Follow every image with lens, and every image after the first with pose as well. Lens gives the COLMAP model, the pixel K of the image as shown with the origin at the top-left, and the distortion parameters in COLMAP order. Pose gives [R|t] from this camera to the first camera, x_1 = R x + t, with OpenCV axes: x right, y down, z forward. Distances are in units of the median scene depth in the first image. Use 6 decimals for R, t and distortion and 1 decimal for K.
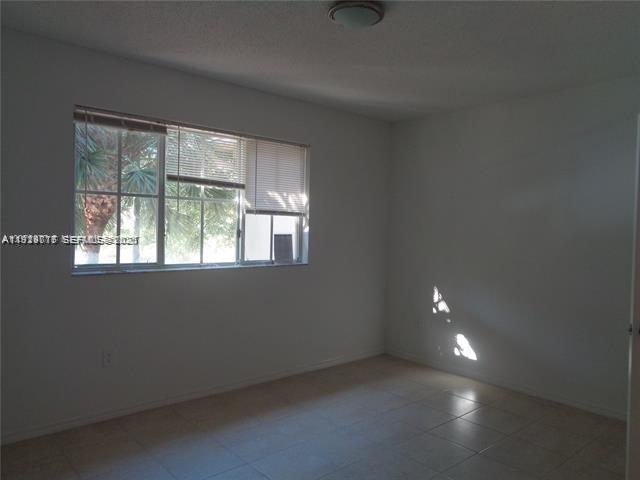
lens RADIAL K [[479.6, 0, 320.0], [0, 479.6, 240.0], [0, 0, 1]] dist [0.006140, 0.001986]
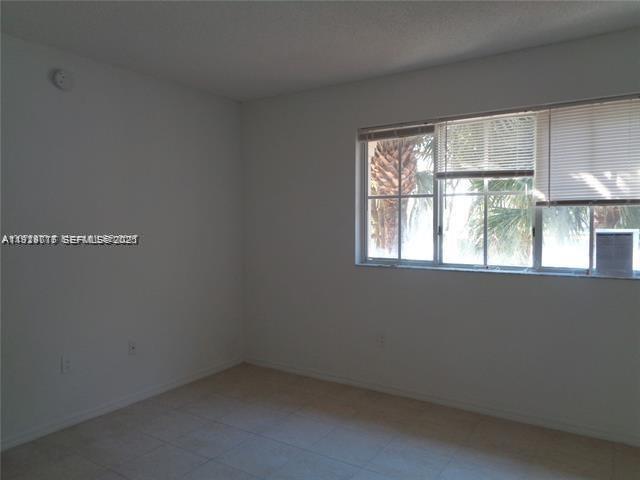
lens RADIAL K [[479.6, 0, 320.0], [0, 479.6, 240.0], [0, 0, 1]] dist [0.006140, 0.001986]
pose [[0.258463, 0.005016, -0.966008, 0.526524], [-0.022867, 0.999738, -0.000927, 0.009405], [0.965750, 0.022329, 0.258510, 0.458907]]
